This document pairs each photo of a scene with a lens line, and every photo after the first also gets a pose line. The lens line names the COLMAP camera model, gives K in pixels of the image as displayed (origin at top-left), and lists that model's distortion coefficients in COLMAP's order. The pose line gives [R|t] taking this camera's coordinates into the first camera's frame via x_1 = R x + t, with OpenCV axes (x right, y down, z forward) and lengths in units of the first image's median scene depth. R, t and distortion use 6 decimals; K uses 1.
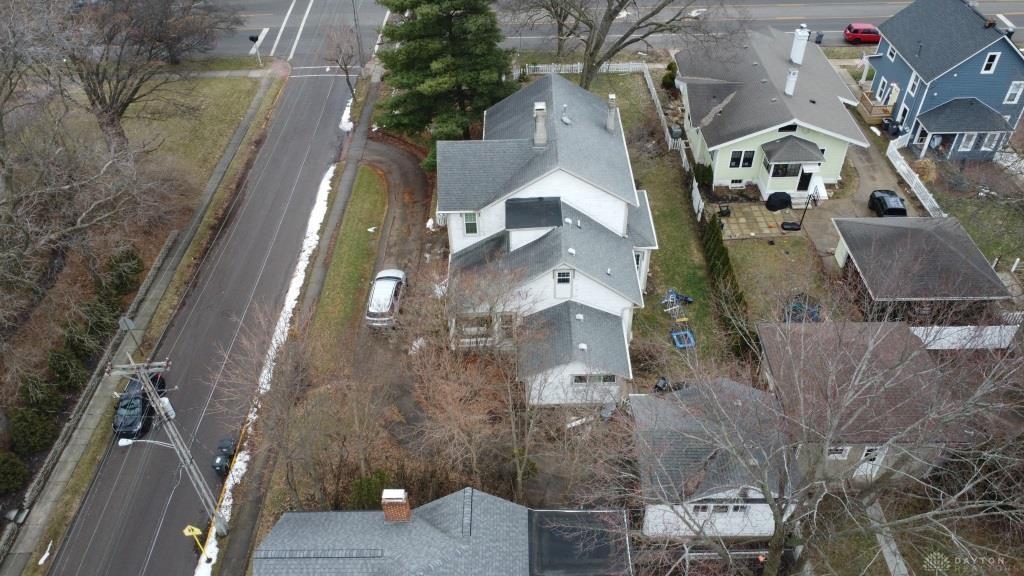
lens RADIAL K [[763.3, 0, 509.9], [0, 763.3, 290.0], [0, 0, 1]] dist [0.012825, -0.000969]
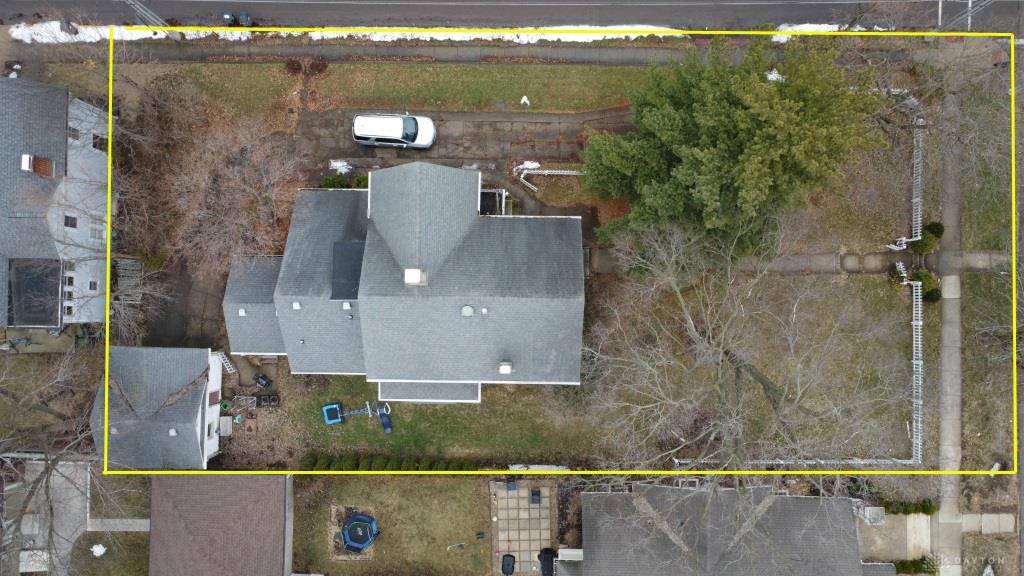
lens RADIAL K [[763.3, 0, 509.9], [0, 763.3, 290.0], [0, 0, 1]] dist [0.012825, -0.000969]
pose [[-0.009212, 0.999956, 0.001761, 0.041553], [-0.646509, -0.007300, 0.762871, -0.775211], [0.762851, 0.005889, 0.646548, 0.417777]]
